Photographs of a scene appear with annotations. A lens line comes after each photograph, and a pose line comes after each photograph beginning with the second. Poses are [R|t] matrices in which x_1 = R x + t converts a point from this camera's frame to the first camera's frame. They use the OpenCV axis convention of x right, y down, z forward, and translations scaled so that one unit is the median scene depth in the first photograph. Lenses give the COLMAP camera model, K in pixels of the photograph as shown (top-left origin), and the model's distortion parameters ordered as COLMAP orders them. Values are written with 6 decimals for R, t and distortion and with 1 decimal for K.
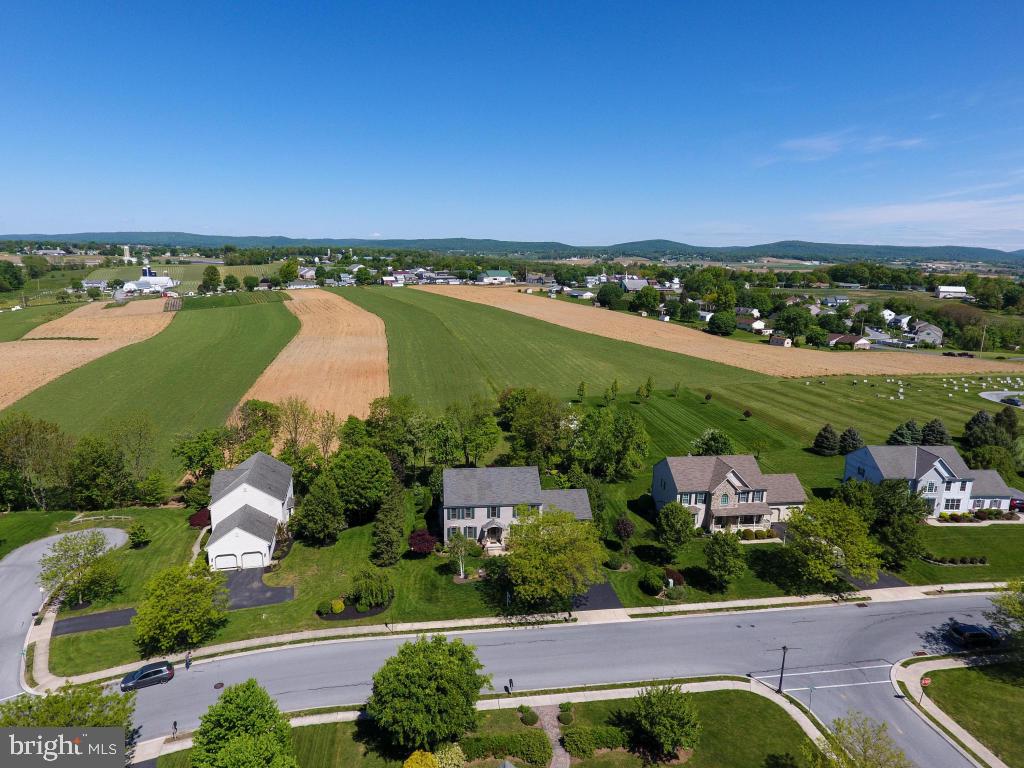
lens RADIAL K [[596.6, 0, 499.0], [0, 596.6, 384.7], [0, 0, 1]] dist [0.020086, 0.000595]
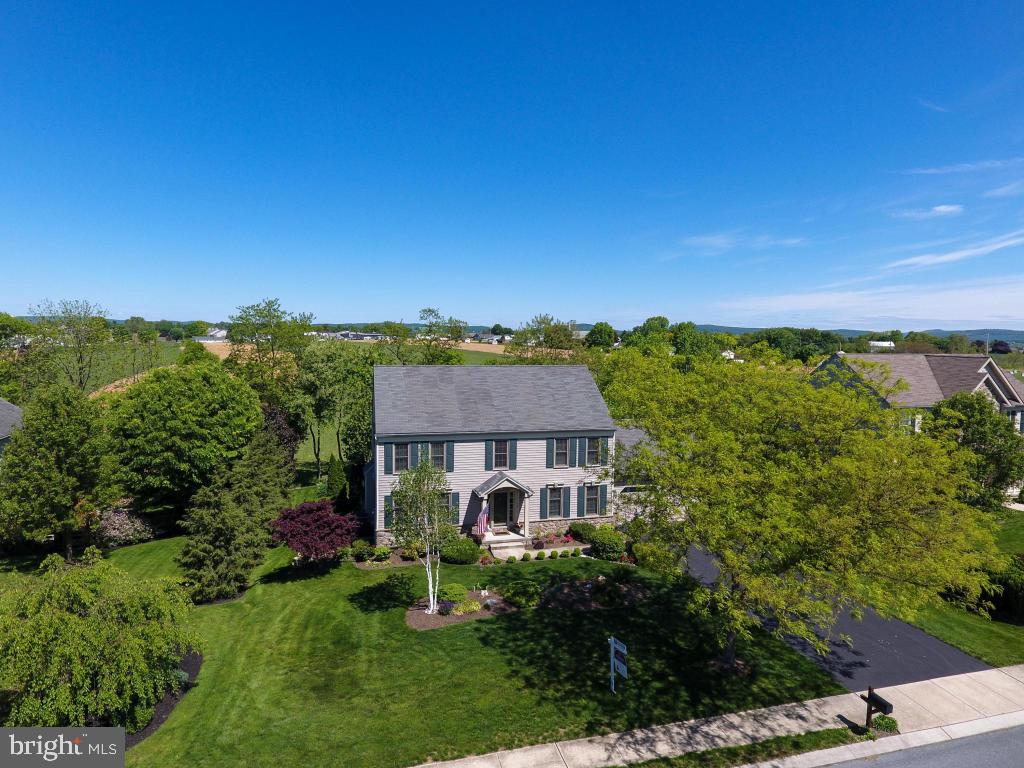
lens RADIAL K [[596.0, 0, 501.3], [0, 596.0, 381.1], [0, 0, 1]] dist [-0.002314, -0.002577]
pose [[0.992632, -0.011816, 0.120593, -0.057231], [0.029475, 0.988886, -0.145725, 0.225436], [-0.117531, 0.148206, 0.981948, 0.602510]]
